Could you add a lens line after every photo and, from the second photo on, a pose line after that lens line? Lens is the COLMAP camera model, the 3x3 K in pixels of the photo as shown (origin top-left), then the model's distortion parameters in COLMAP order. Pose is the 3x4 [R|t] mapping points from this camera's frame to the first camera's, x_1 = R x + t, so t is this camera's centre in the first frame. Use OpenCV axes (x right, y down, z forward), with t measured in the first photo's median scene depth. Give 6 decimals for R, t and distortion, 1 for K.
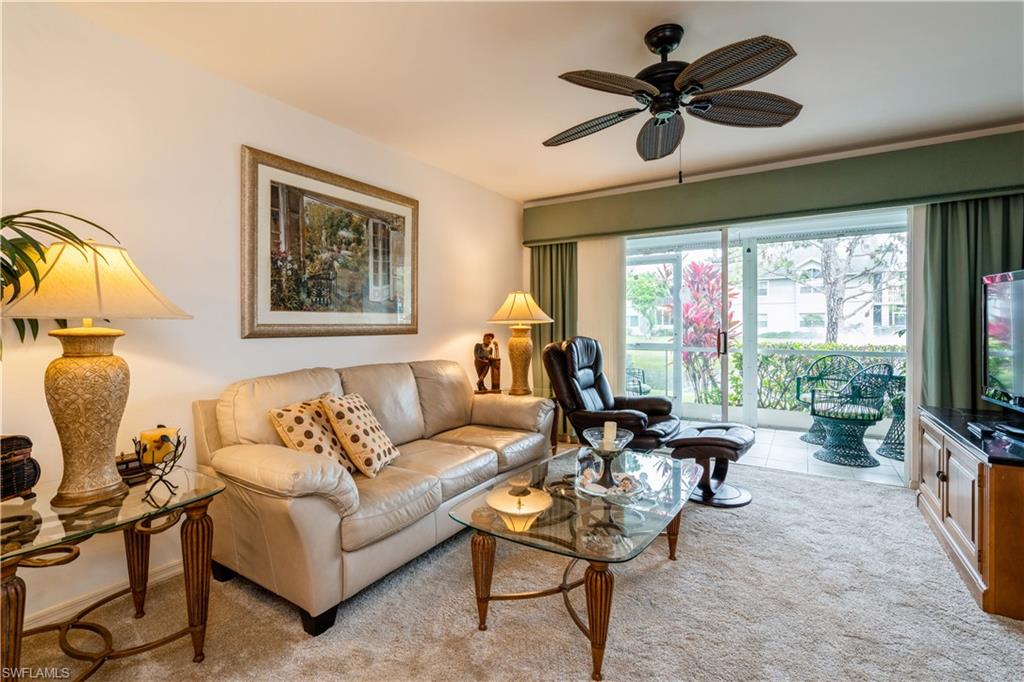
lens RADIAL K [[467.5, 0, 510.8], [0, 467.5, 328.6], [0, 0, 1]] dist [-0.002722, 0.001134]
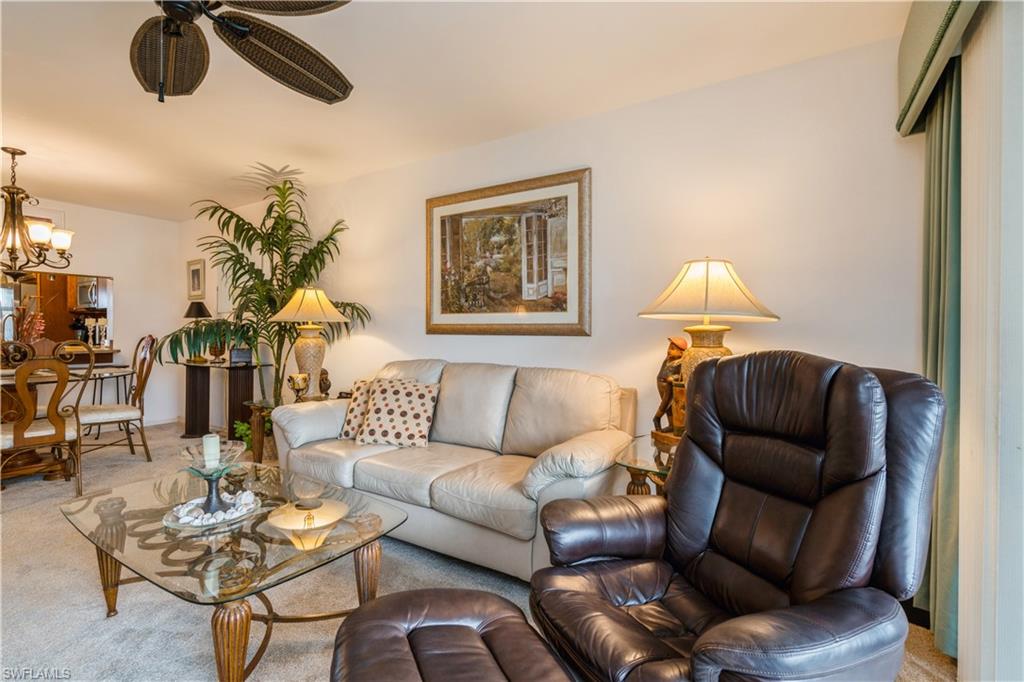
lens RADIAL K [[467.5, 0, 510.8], [0, 467.5, 334.9], [0, 0, 1]] dist [-0.002722, 0.001134]
pose [[-0.007861, 0.014177, -0.999869, 0.708359], [-0.014703, 0.999790, 0.014292, -0.000159], [0.999861, 0.014813, -0.007651, 1.041621]]
